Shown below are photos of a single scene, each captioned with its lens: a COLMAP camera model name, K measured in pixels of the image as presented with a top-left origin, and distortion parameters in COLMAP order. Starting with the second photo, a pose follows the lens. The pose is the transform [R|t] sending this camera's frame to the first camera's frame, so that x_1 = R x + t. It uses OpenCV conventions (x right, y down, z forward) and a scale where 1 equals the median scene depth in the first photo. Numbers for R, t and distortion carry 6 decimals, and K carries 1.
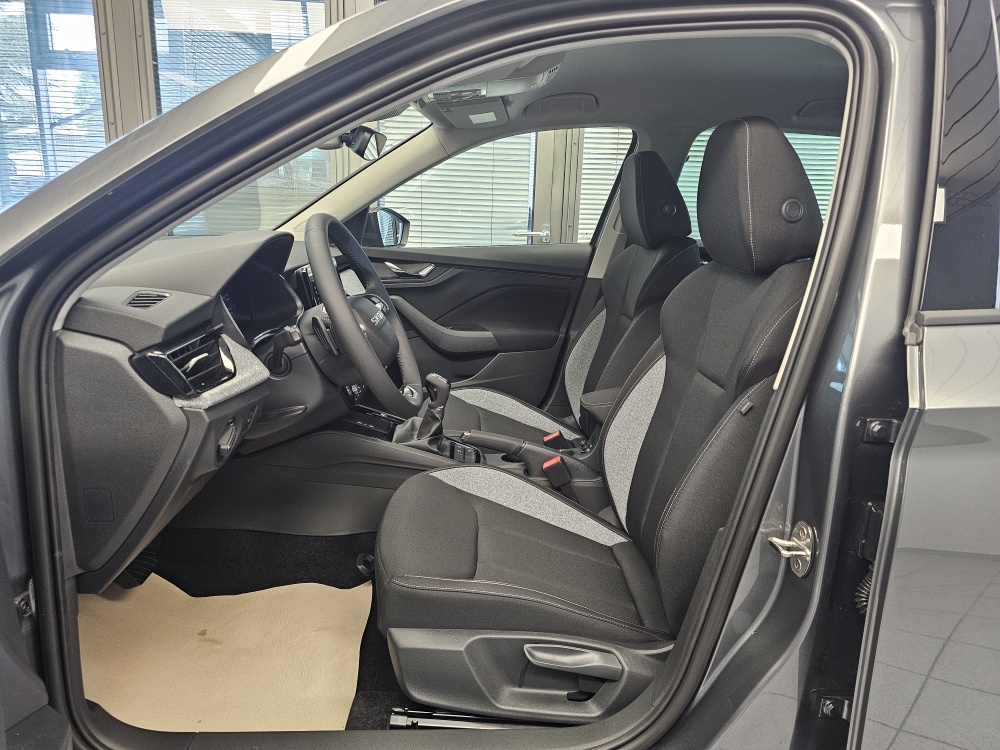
lens RADIAL K [[677.7, 0, 500.0], [0, 677.7, 375.0], [0, 0, 1]] dist [0.074019, -0.091123]
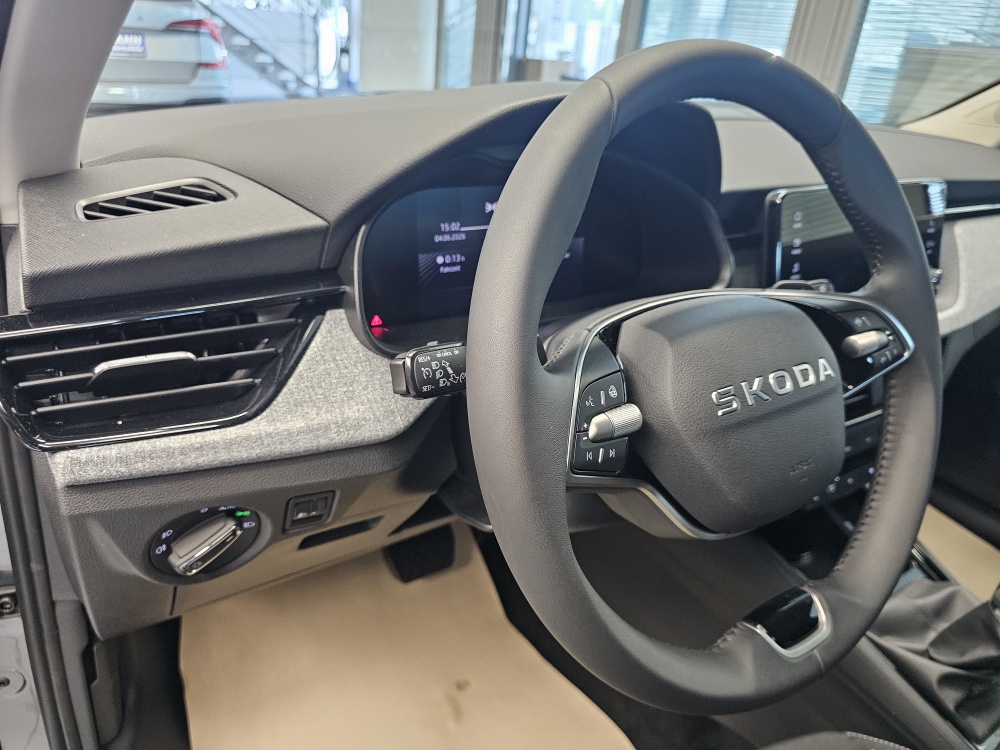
lens RADIAL K [[688.2, 0, 500.1], [0, 688.2, 363.3], [0, 0, 1]] dist [0.090362, -0.105819]
pose [[0.526981, 0.380081, -0.760151, 0.002167], [-0.273529, 0.922686, 0.271723, -0.171056], [0.804657, 0.064731, 0.590201, 0.795148]]
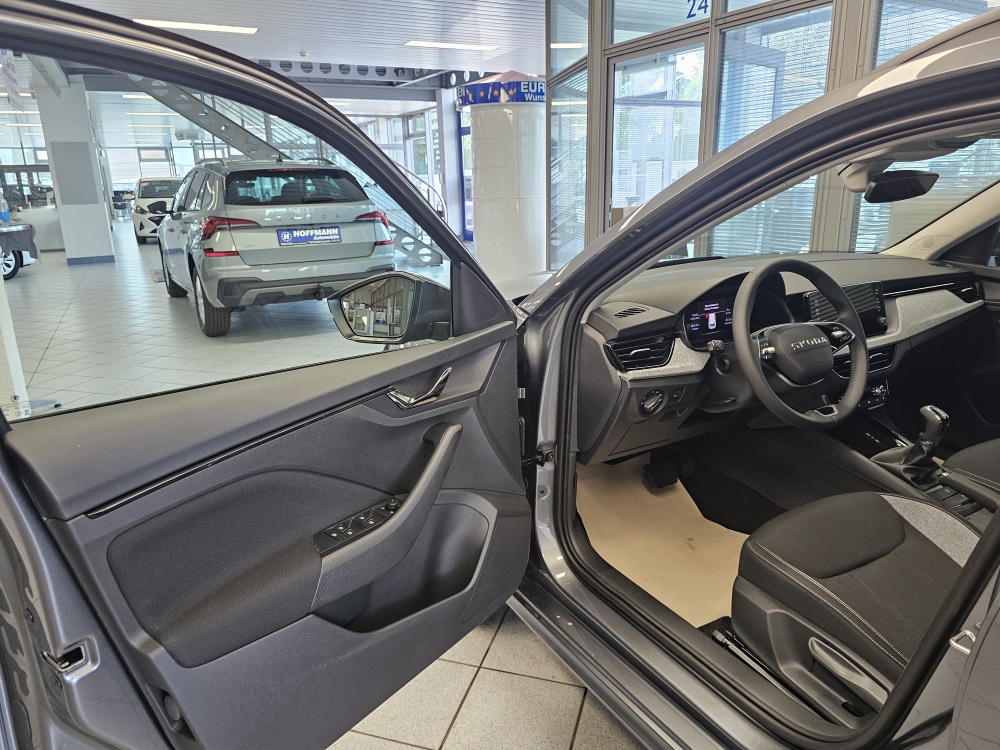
lens RADIAL K [[688.2, 0, 500.1], [0, 688.2, 363.3], [0, 0, 1]] dist [0.090362, -0.105819]
pose [[0.463093, 0.197177, -0.864098, 0.751771], [-0.176922, 0.975883, 0.127868, -0.128988], [0.868472, 0.093663, 0.486810, -0.107151]]
